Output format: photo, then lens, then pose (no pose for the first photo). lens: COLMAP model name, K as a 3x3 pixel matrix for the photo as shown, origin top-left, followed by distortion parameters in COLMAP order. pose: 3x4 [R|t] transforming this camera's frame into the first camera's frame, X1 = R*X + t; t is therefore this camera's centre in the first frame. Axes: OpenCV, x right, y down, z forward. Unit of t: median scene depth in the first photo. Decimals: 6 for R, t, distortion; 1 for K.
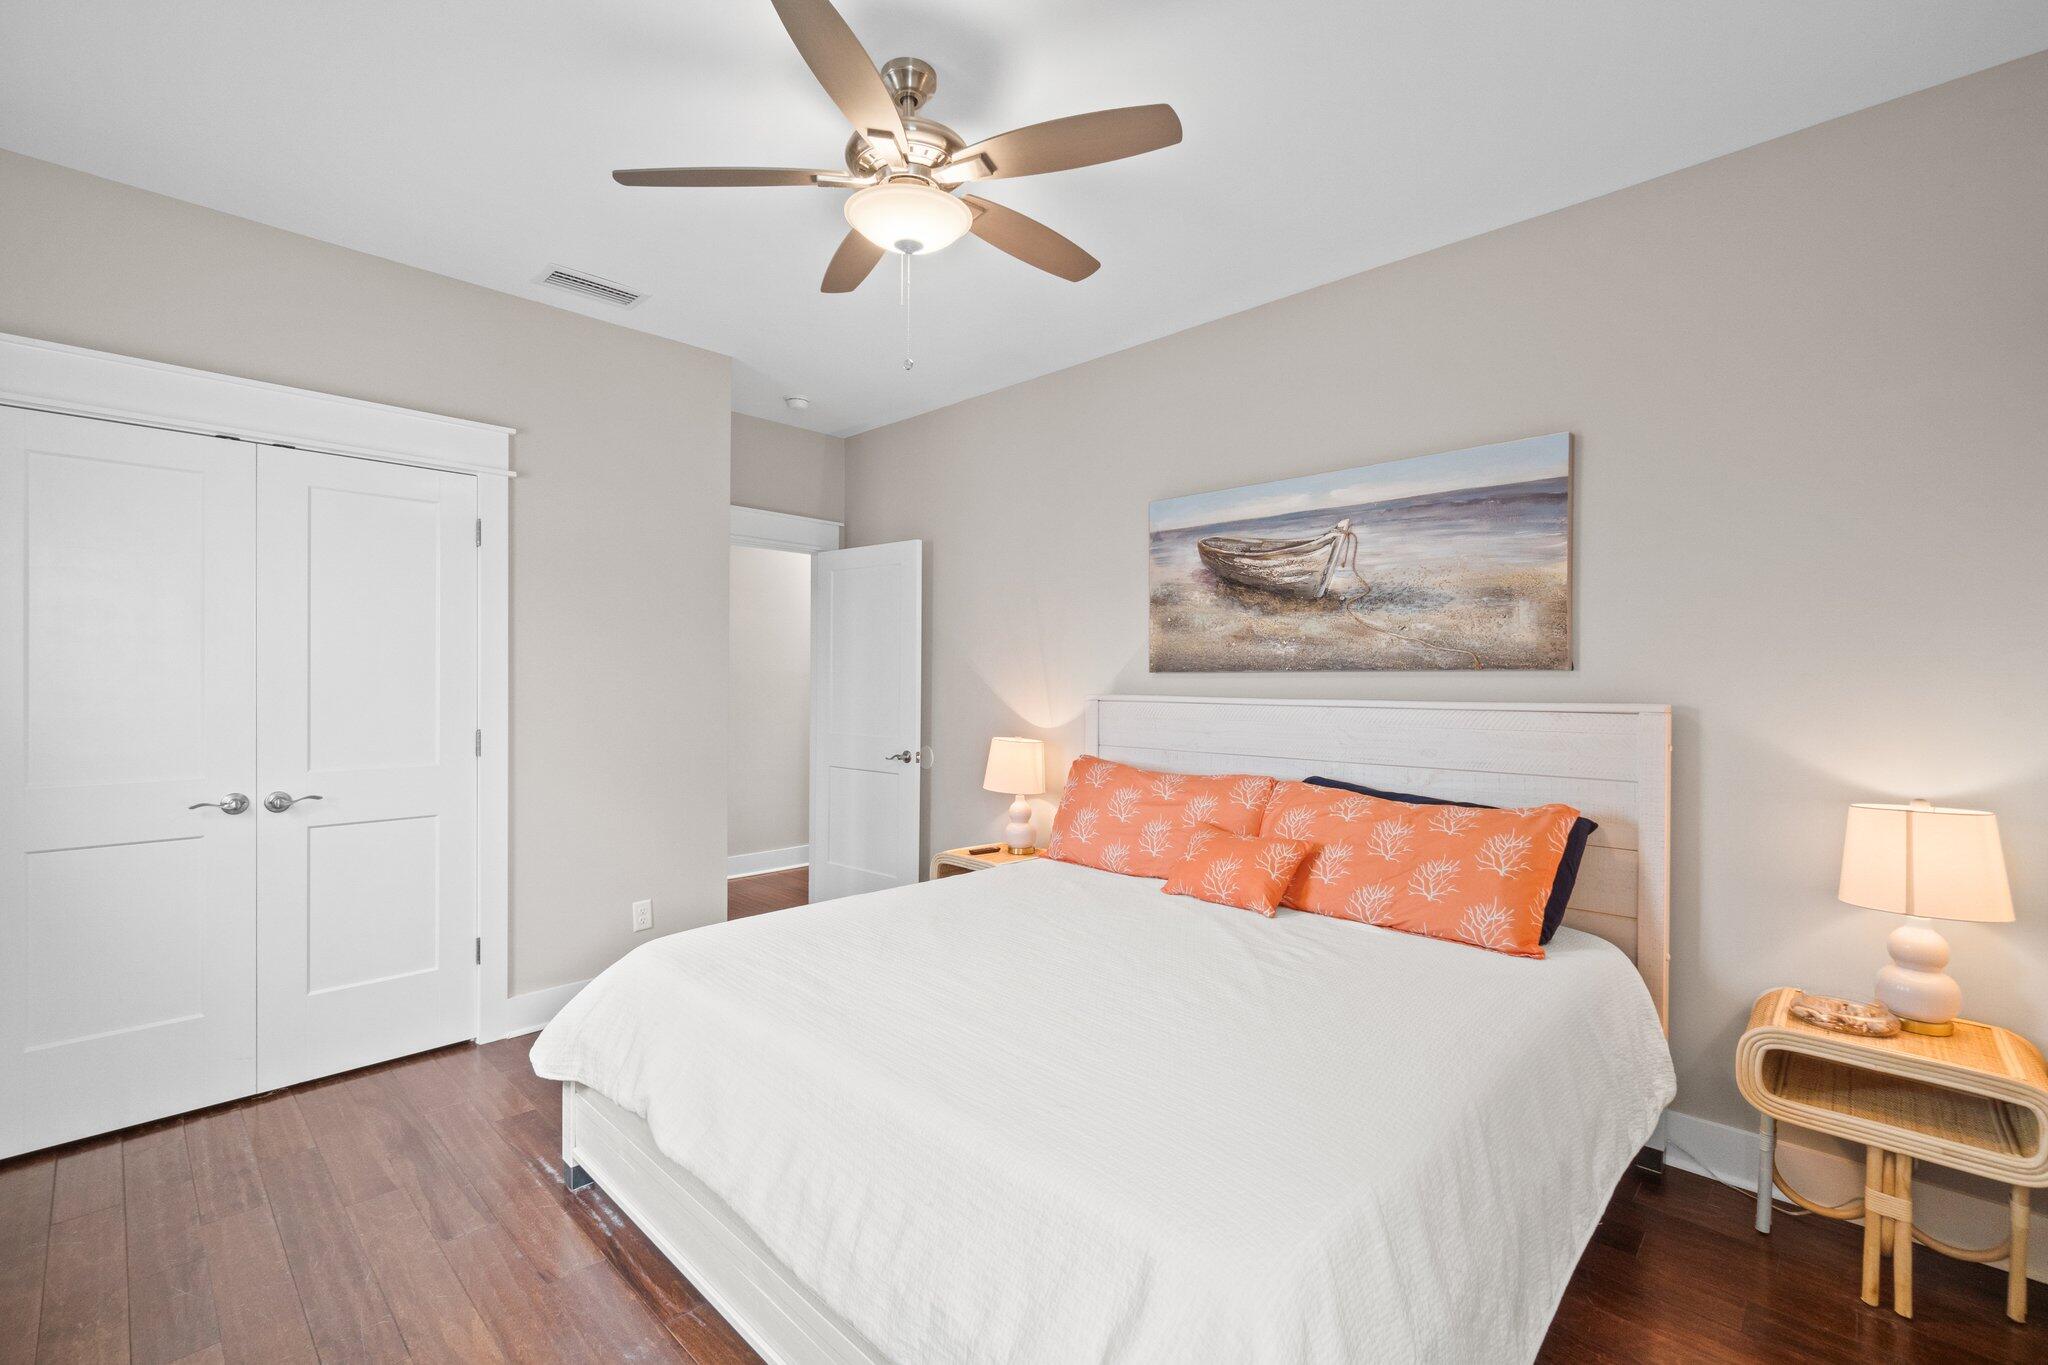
lens RADIAL K [[878.6, 0, 1023.7], [0, 878.6, 670.8], [0, 0, 1]] dist [-0.000689, 0.000058]
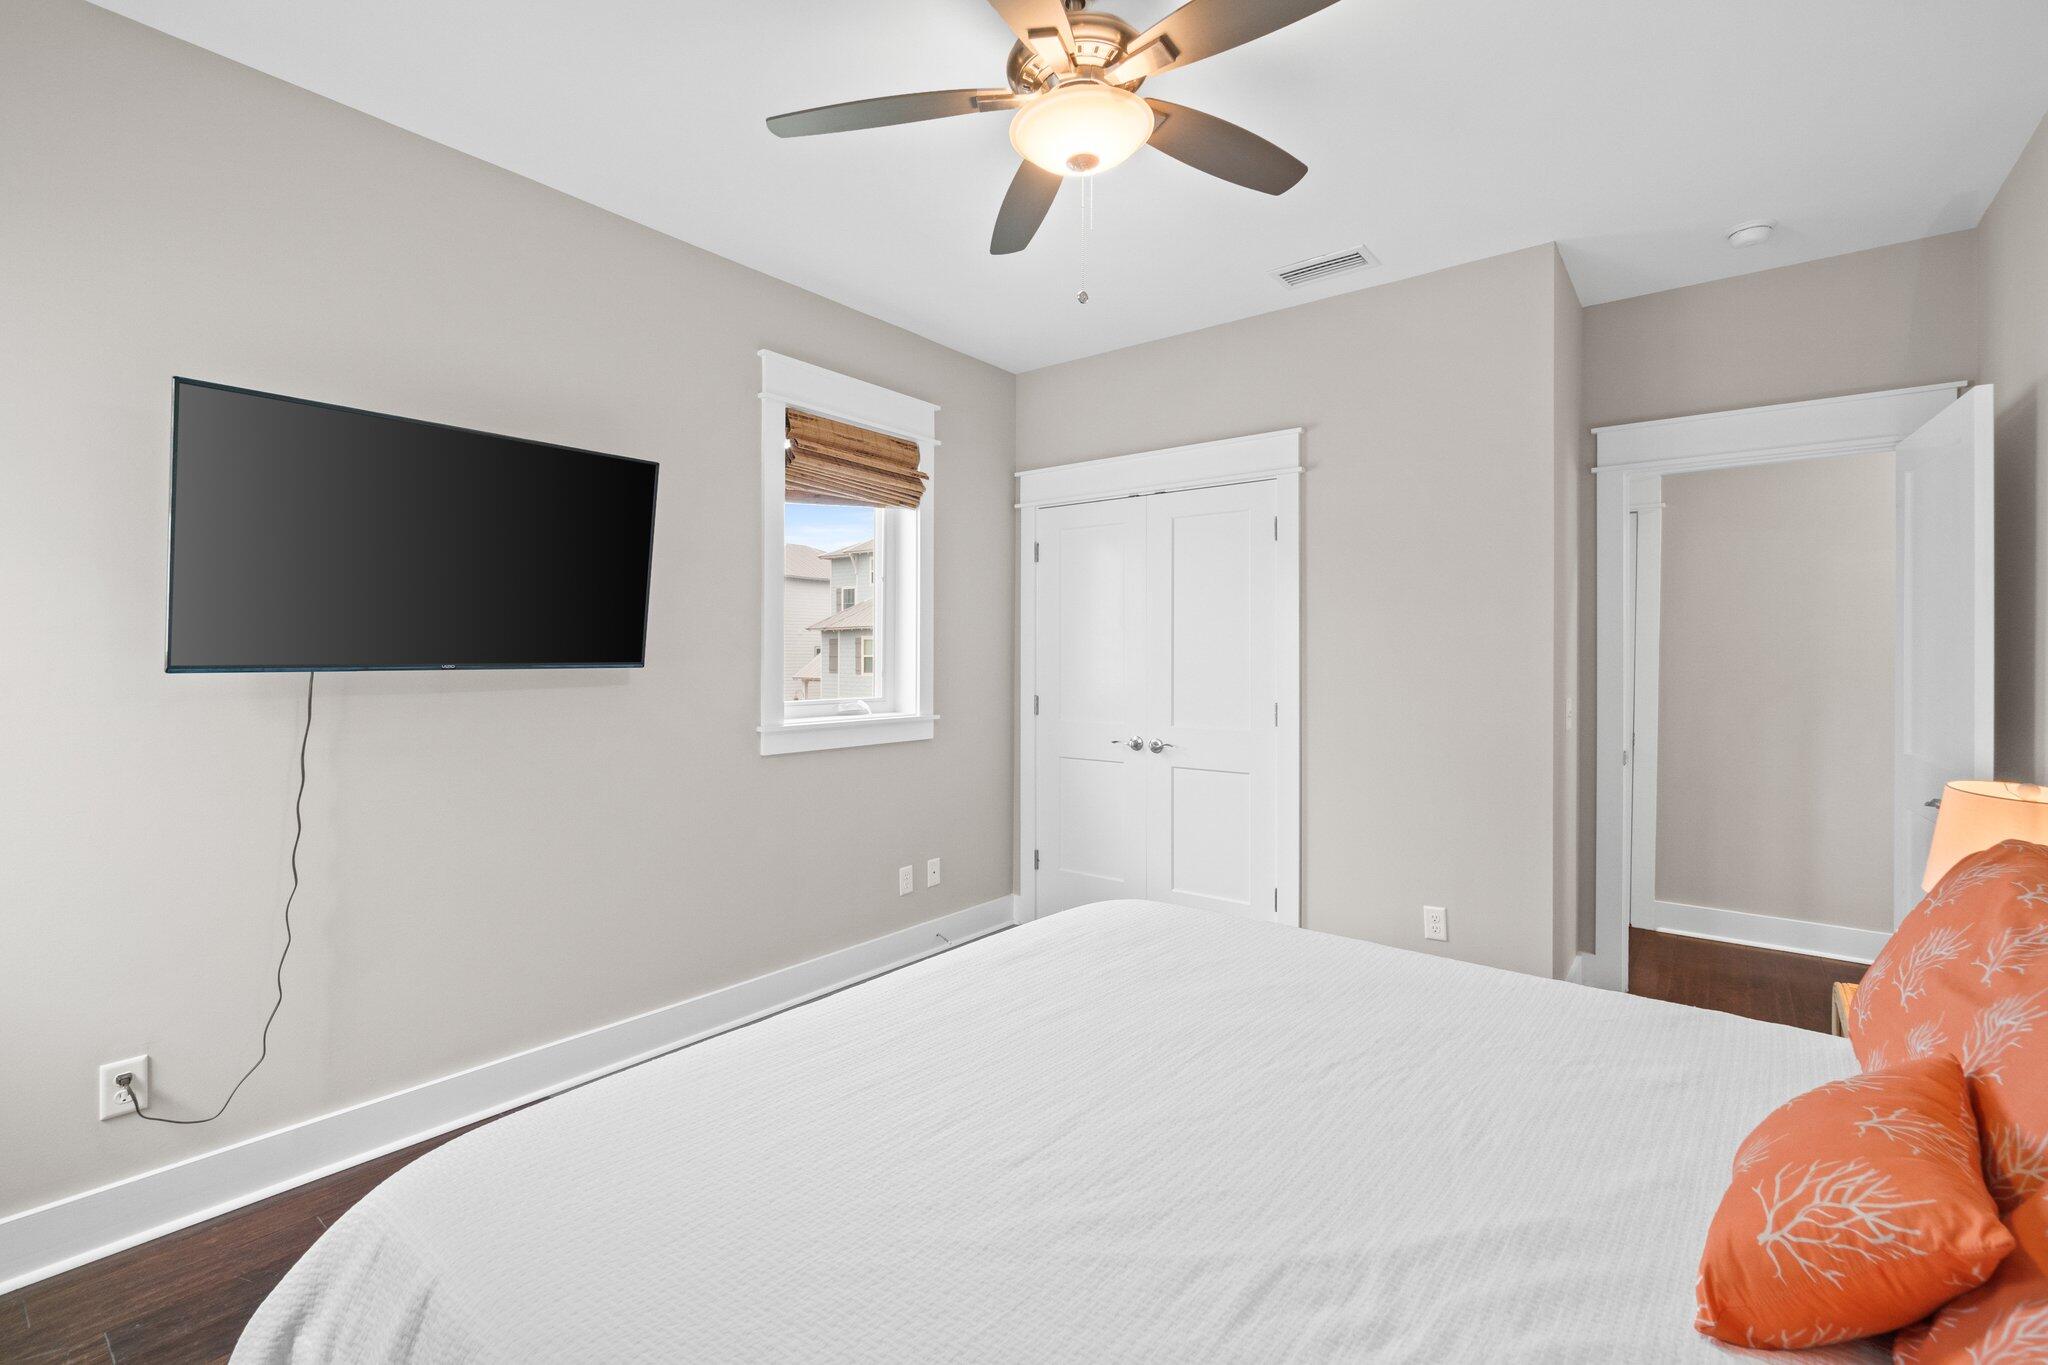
lens RADIAL K [[878.6, 0, 1023.7], [0, 878.6, 670.8], [0, 0, 1]] dist [-0.000689, 0.000058]
pose [[0.096135, 0.004459, -0.995358, 0.473053], [0.004184, 0.999979, 0.004883, 0.016437], [0.995359, -0.004634, 0.096115, 0.560937]]
